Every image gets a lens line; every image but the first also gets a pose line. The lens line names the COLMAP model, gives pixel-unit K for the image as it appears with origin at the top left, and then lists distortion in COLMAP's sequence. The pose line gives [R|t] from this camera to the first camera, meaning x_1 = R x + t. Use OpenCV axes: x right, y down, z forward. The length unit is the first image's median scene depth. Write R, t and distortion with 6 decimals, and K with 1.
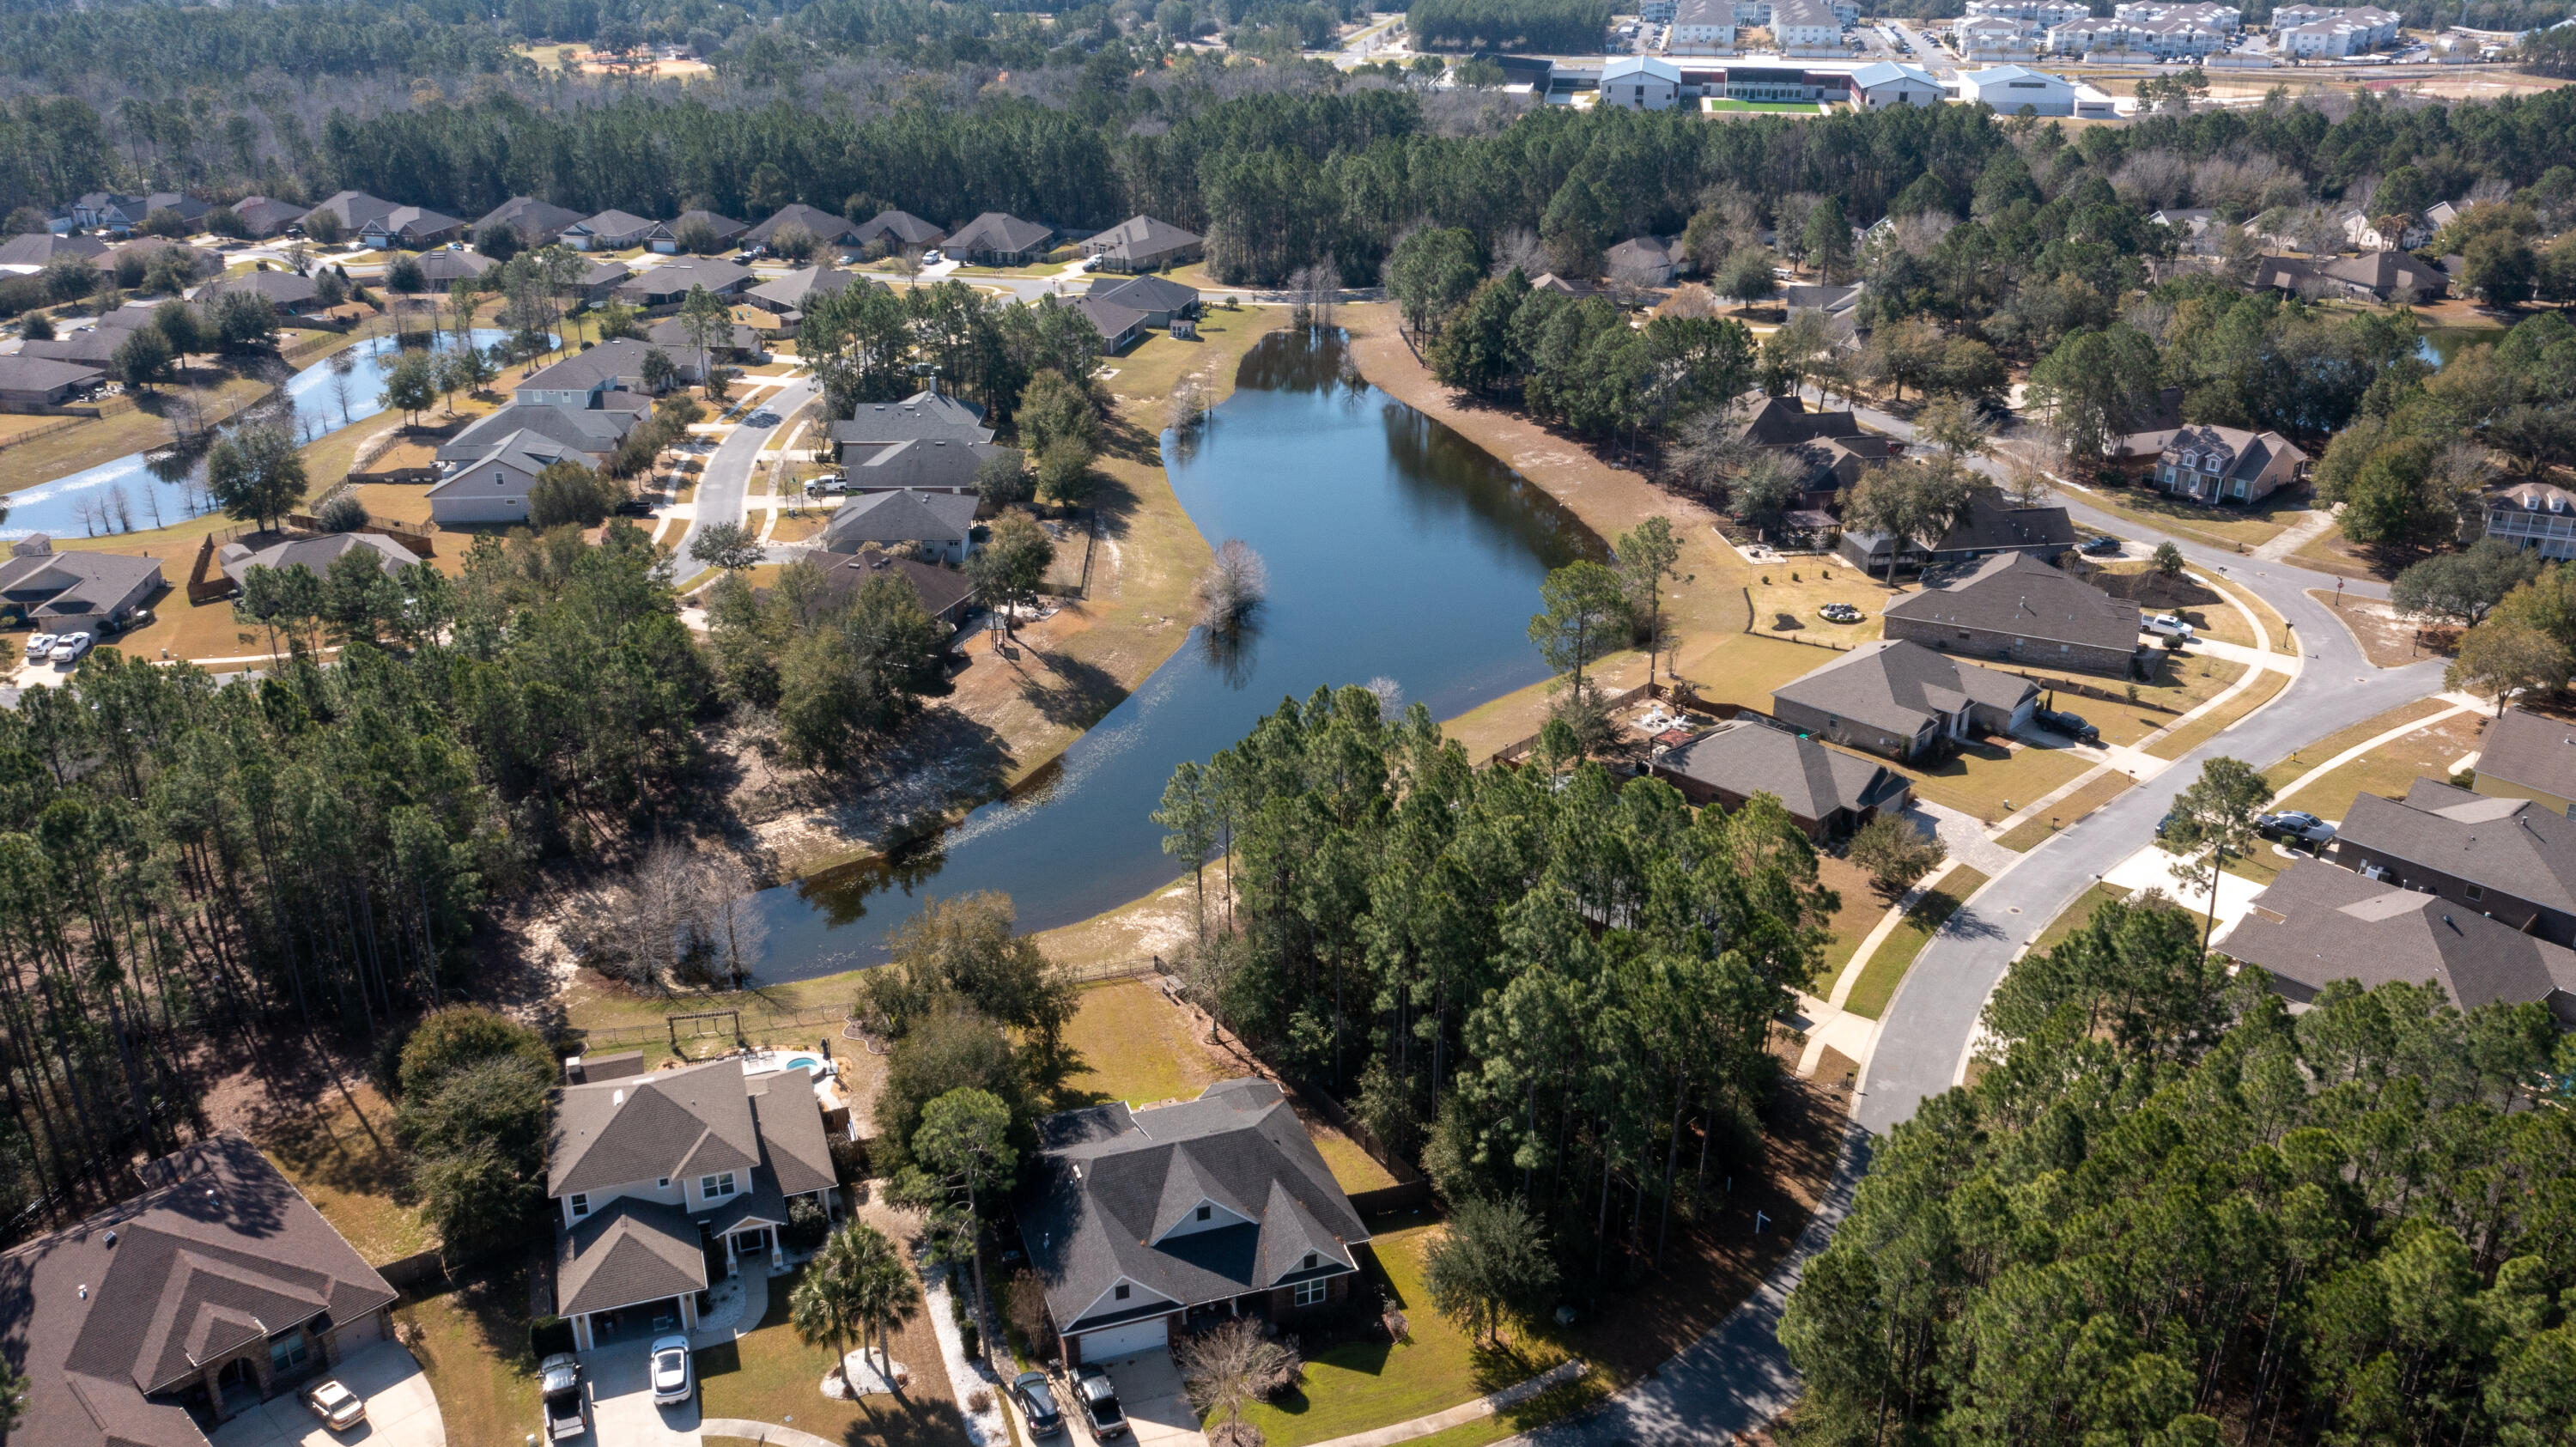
lens RADIAL K [[1987.5, 0, 1291.9], [0, 1987.5, 728.1], [0, 0, 1]] dist [-0.025272, 0.004938]
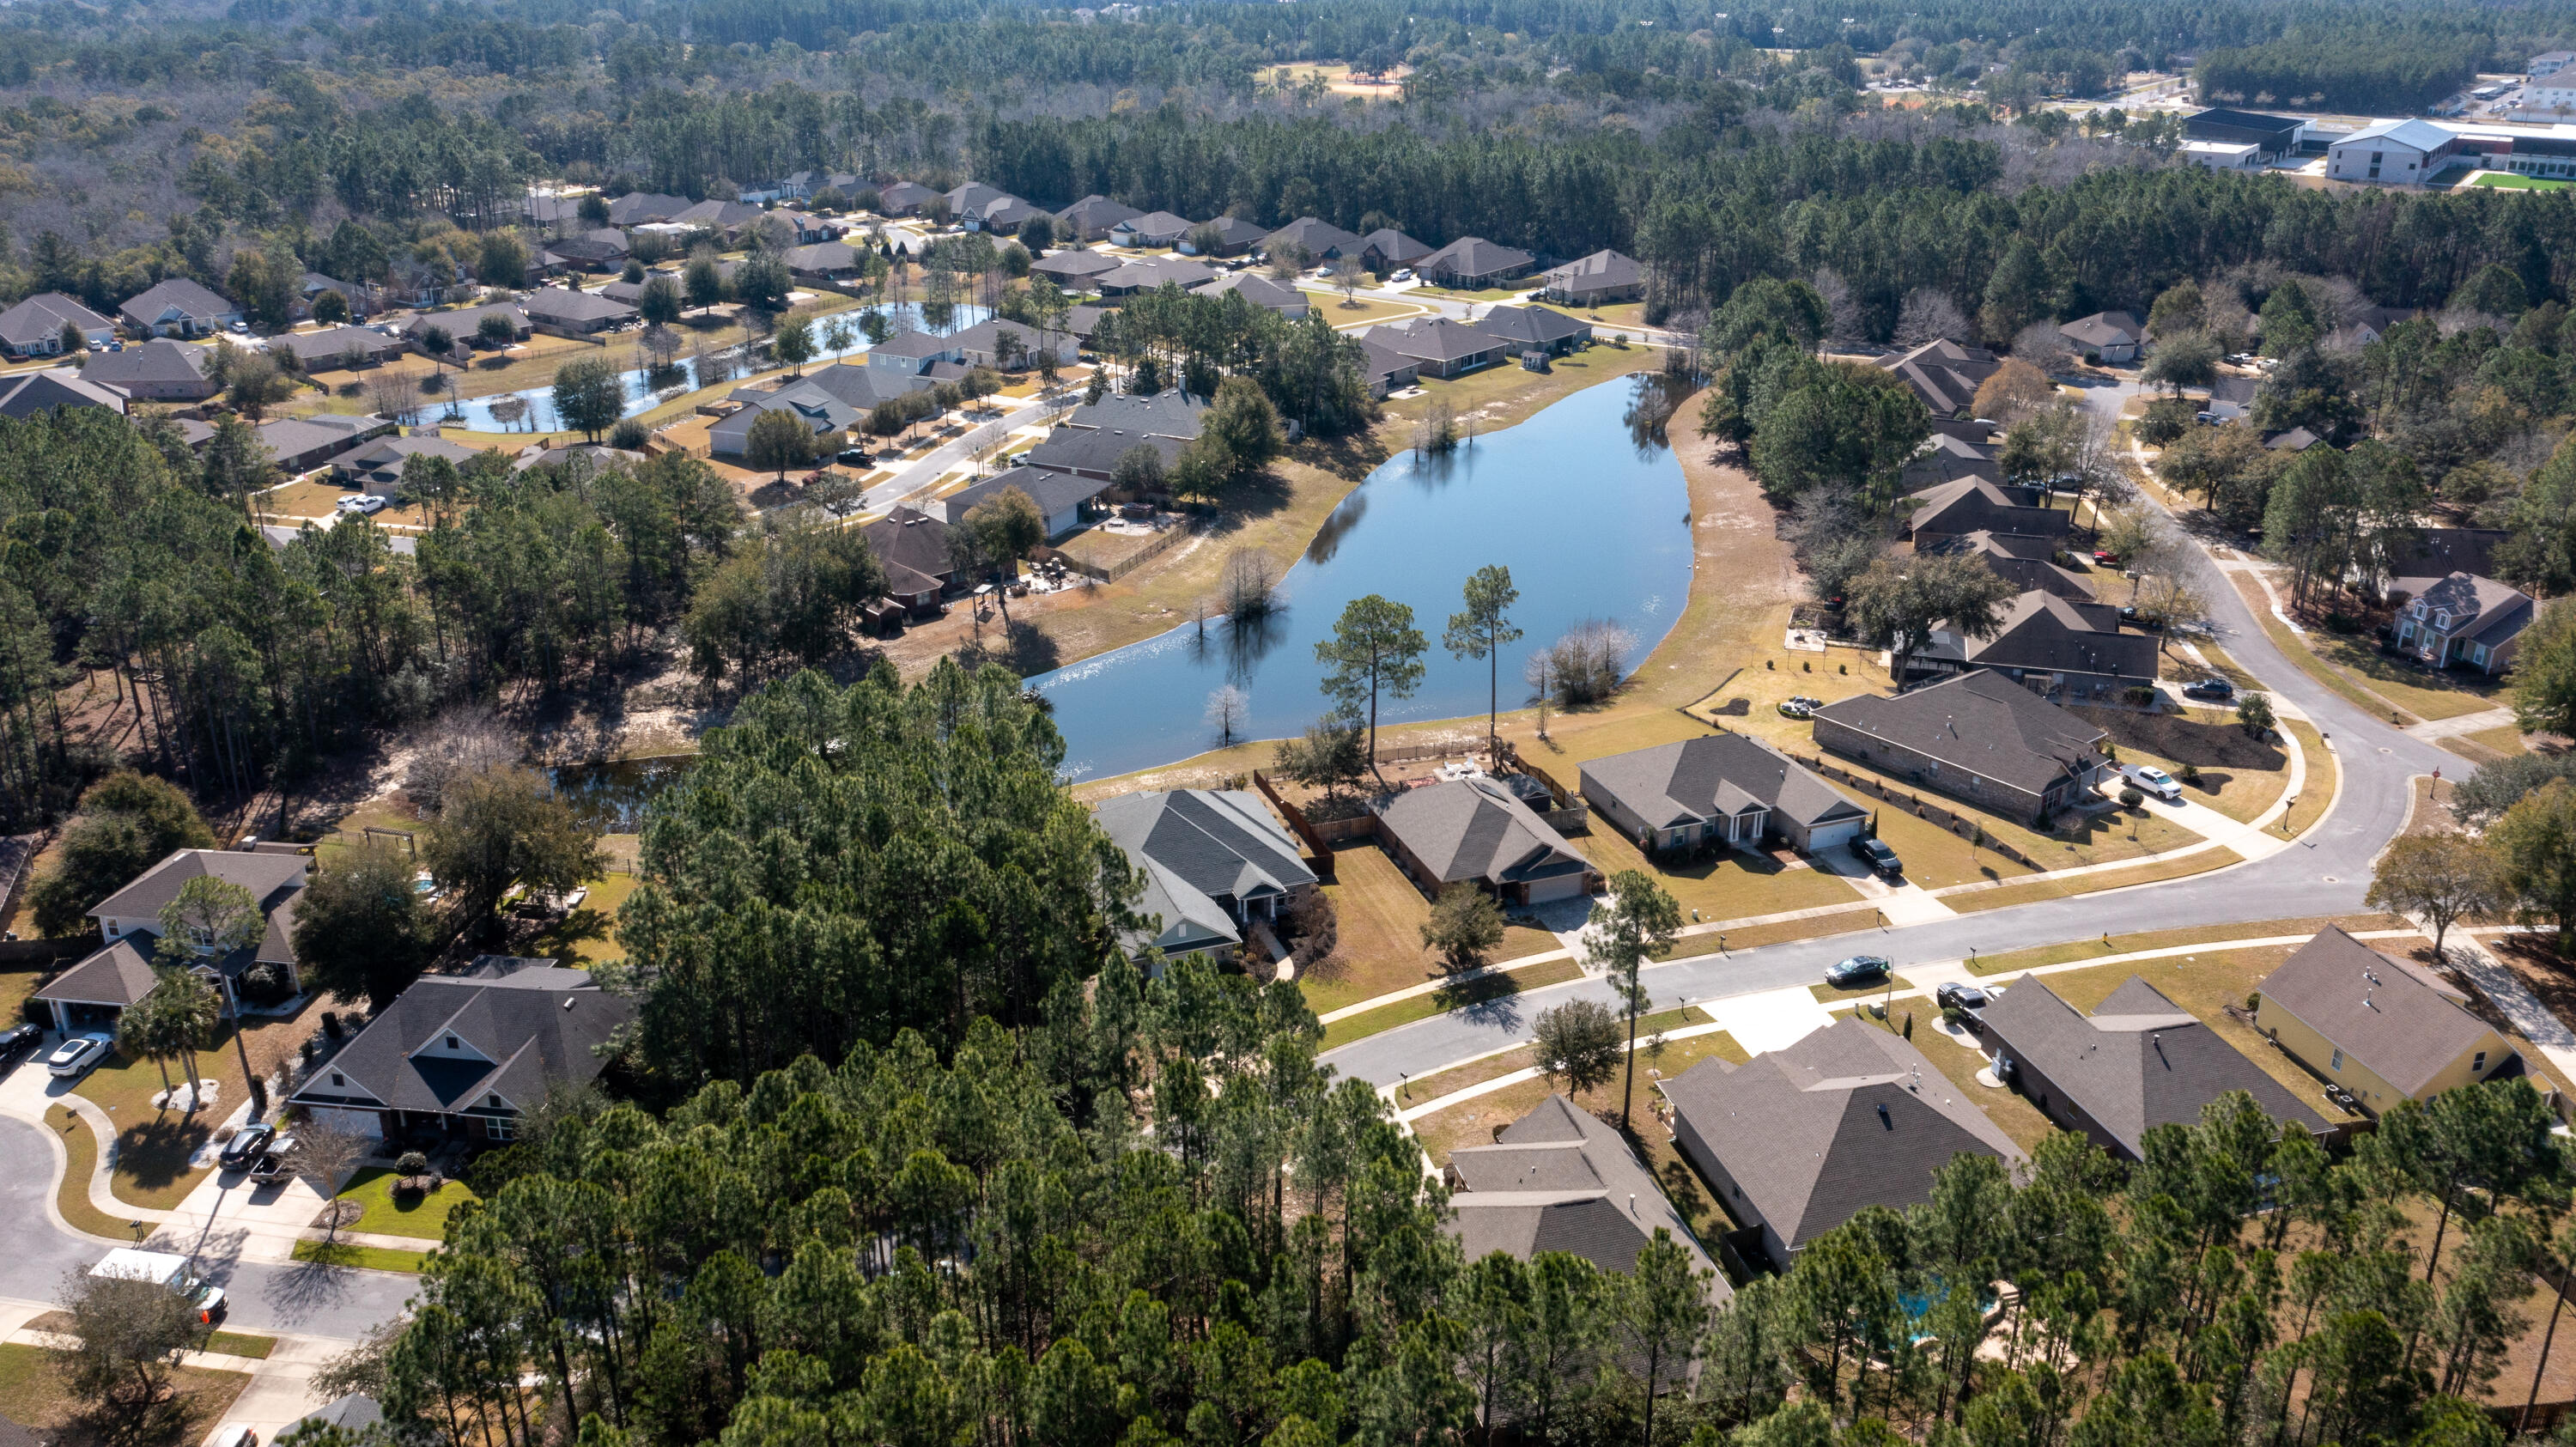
lens RADIAL K [[1987.5, 0, 1291.9], [0, 1987.5, 728.1], [0, 0, 1]] dist [-0.025272, 0.004938]
pose [[0.897392, 0.165563, -0.408994, 0.464936], [-0.171468, 0.984933, 0.022480, -0.029762], [0.406553, 0.049956, 0.912260, 0.059462]]
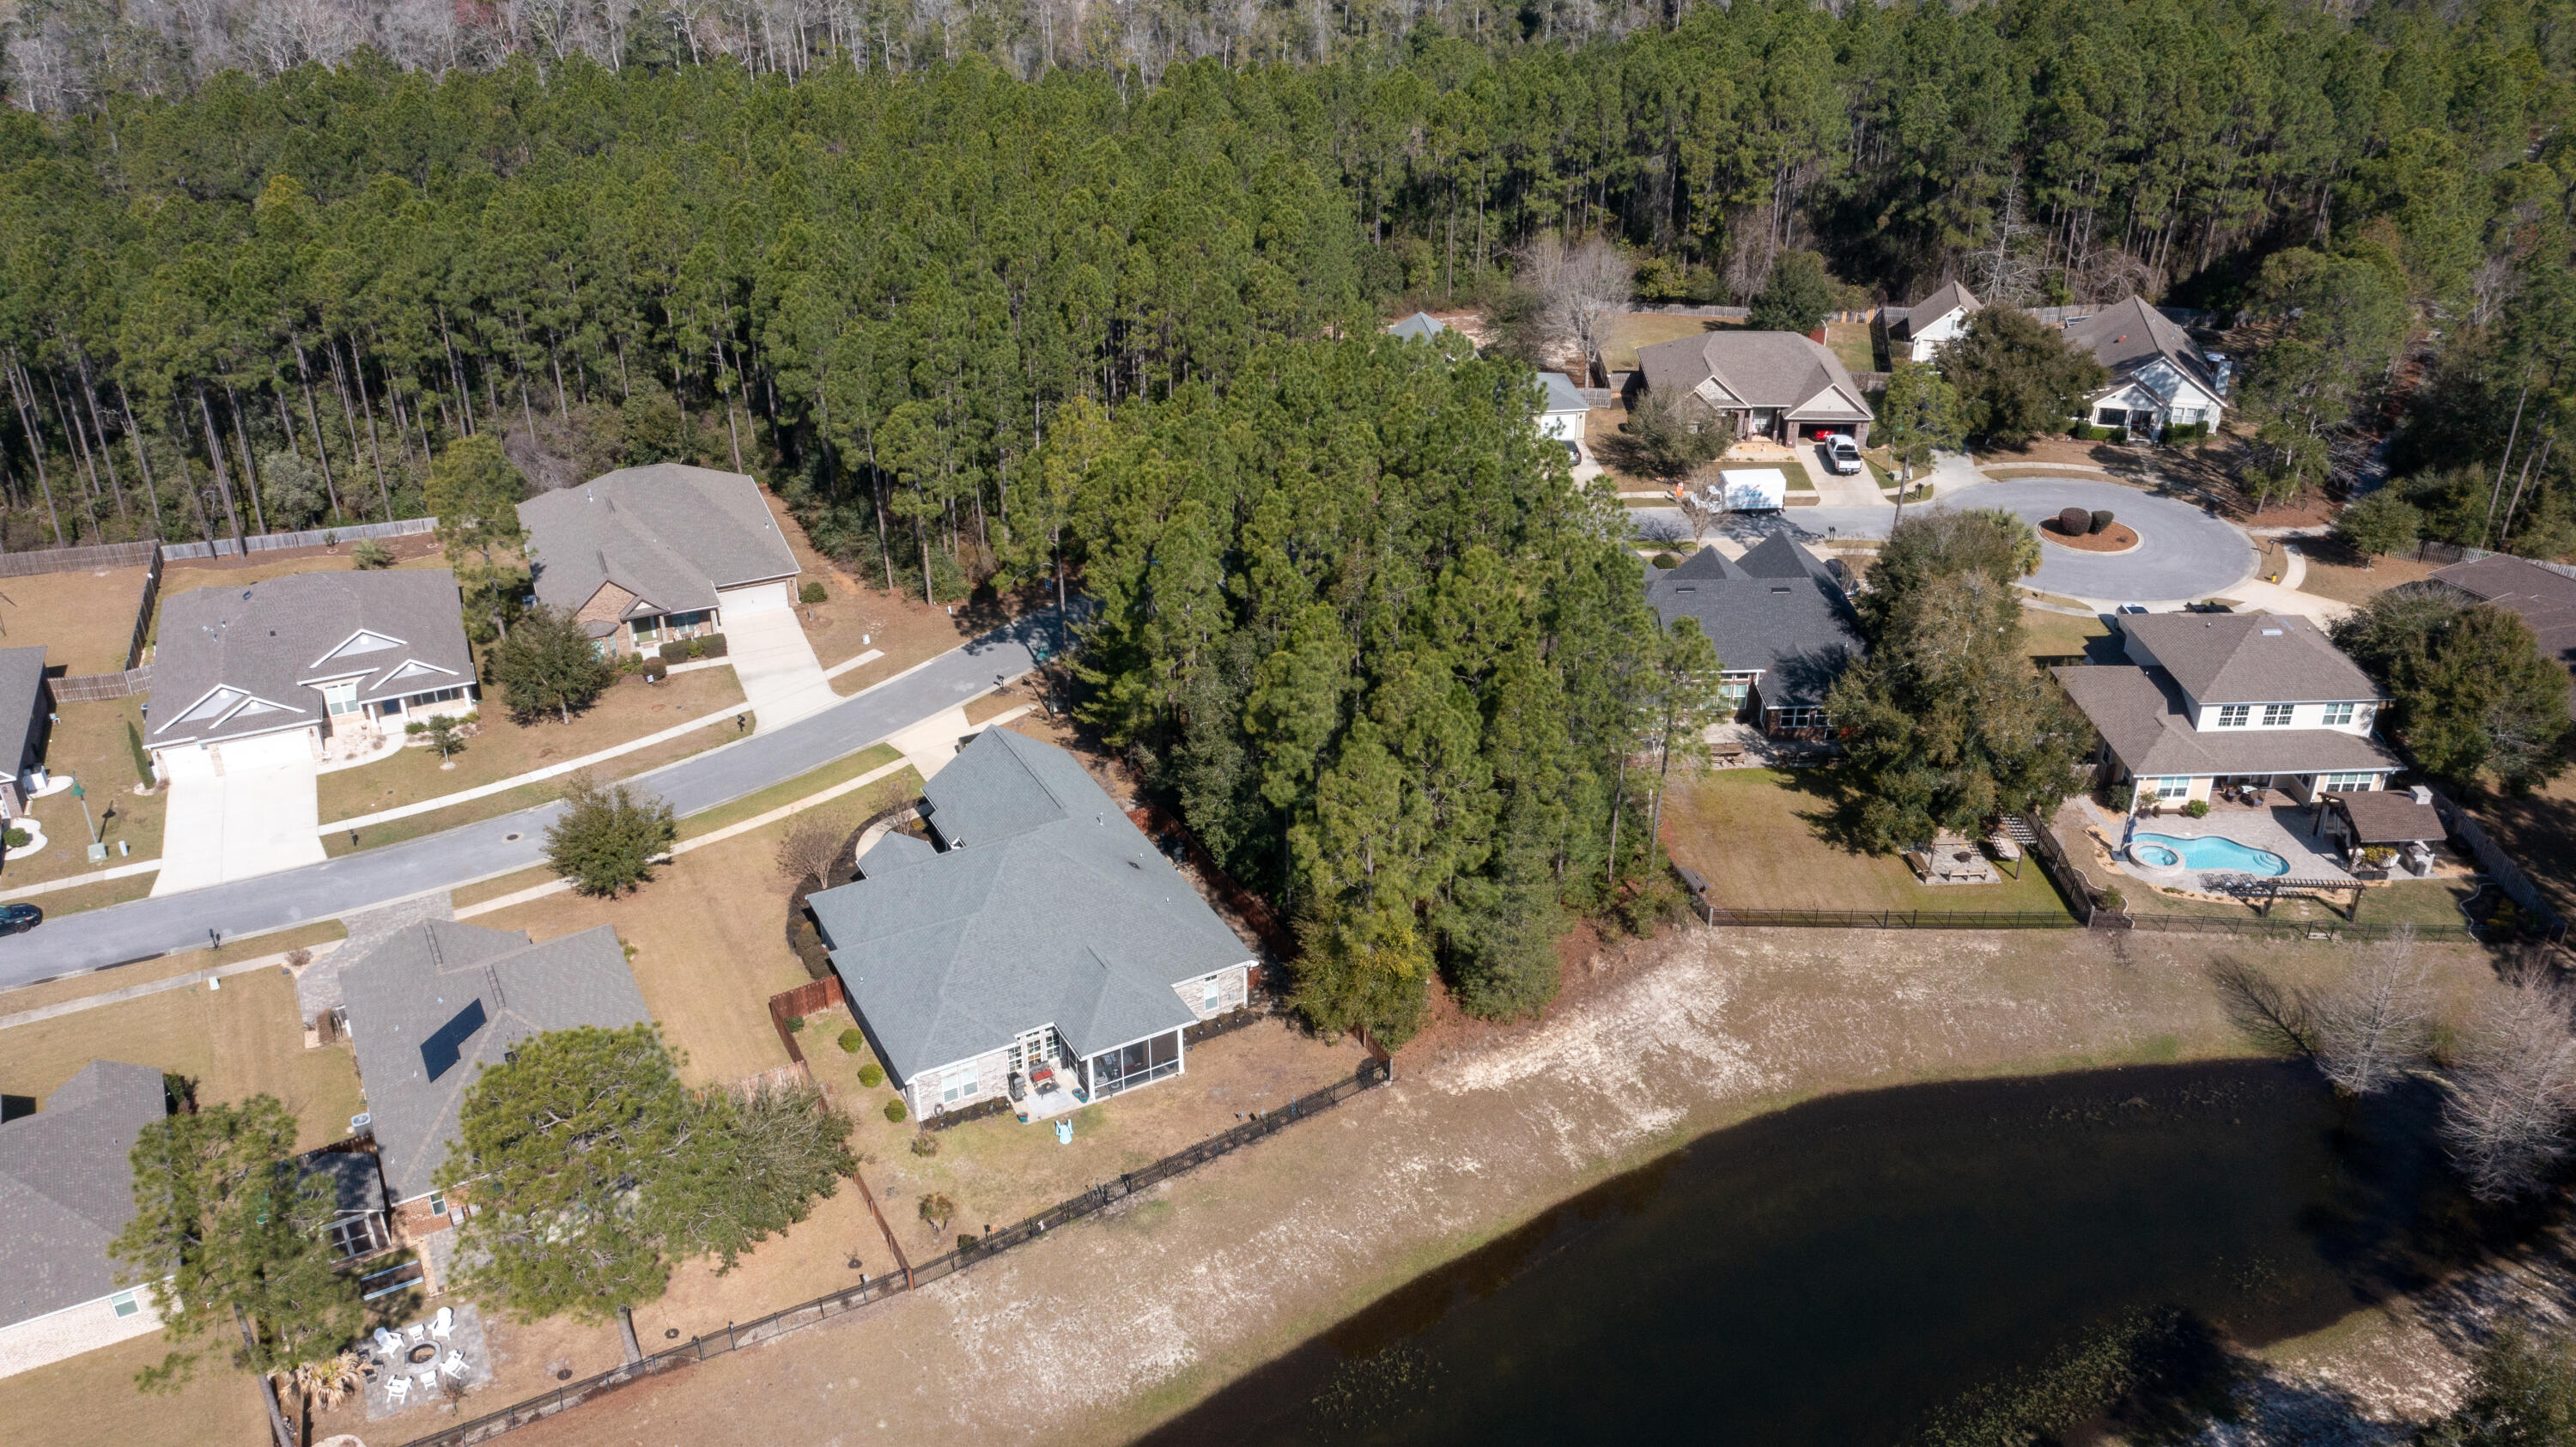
lens RADIAL K [[2031.1, 0, 1273.1], [0, 2031.1, 718.1], [0, 0, 1]] dist [-0.020542, 0.003252]
pose [[-0.951364, -0.146204, 0.271164, -0.074908], [0.122496, 0.628106, 0.768426, -0.360235], [-0.282667, 0.764269, -0.579648, 0.997397]]
